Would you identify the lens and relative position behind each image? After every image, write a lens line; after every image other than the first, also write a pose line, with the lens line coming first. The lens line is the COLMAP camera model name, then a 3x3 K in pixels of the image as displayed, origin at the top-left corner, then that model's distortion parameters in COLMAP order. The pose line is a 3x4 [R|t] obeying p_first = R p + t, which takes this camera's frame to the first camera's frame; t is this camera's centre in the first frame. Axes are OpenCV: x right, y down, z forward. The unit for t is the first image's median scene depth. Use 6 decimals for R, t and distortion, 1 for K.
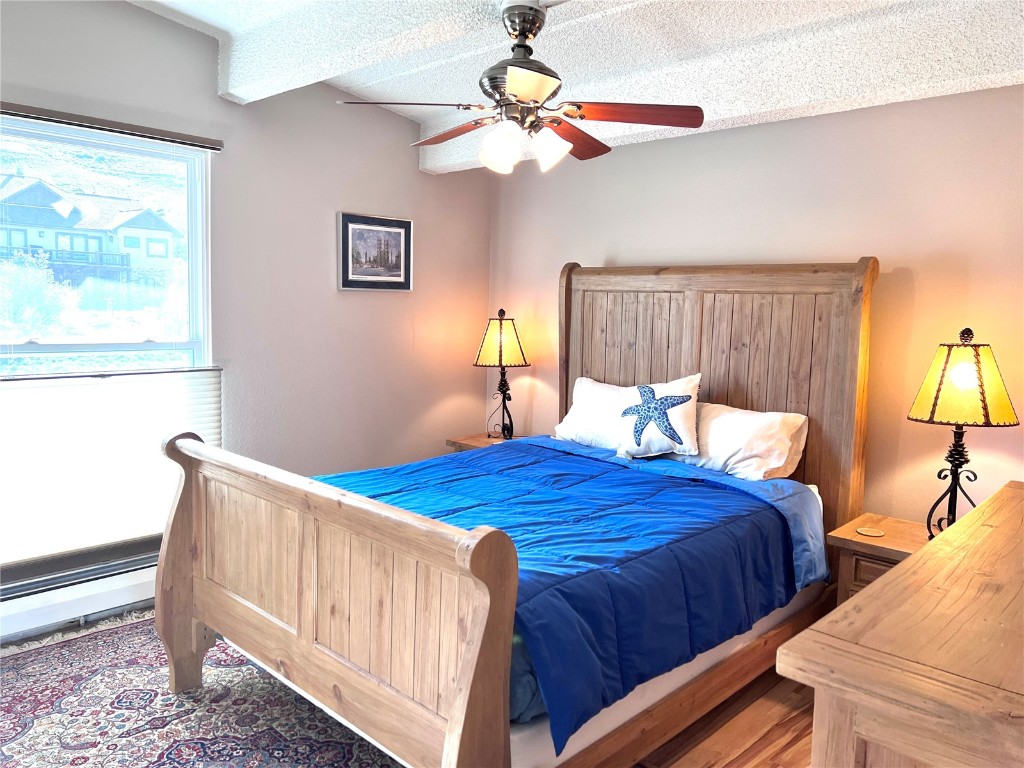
lens RADIAL K [[796.0, 0, 512.0], [0, 796.0, 384.0], [0, 0, 1]] dist [-0.000330, -0.000699]
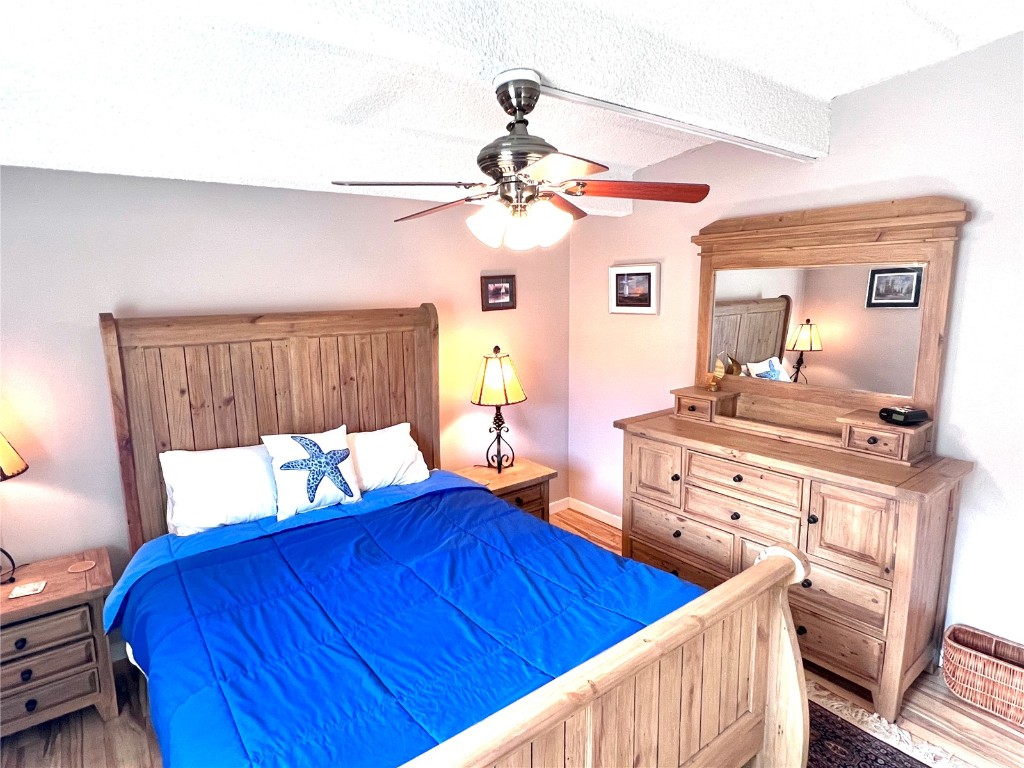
lens RADIAL K [[584.8, 0, 508.0], [0, 584.8, 381.8], [0, 0, 1]] dist [0.000734, 0.000709]
pose [[0.101396, -0.199794, 0.974578, -0.550019], [0.100544, 0.976668, 0.189762, -0.193151], [-0.989752, 0.078747, 0.119118, 0.694345]]
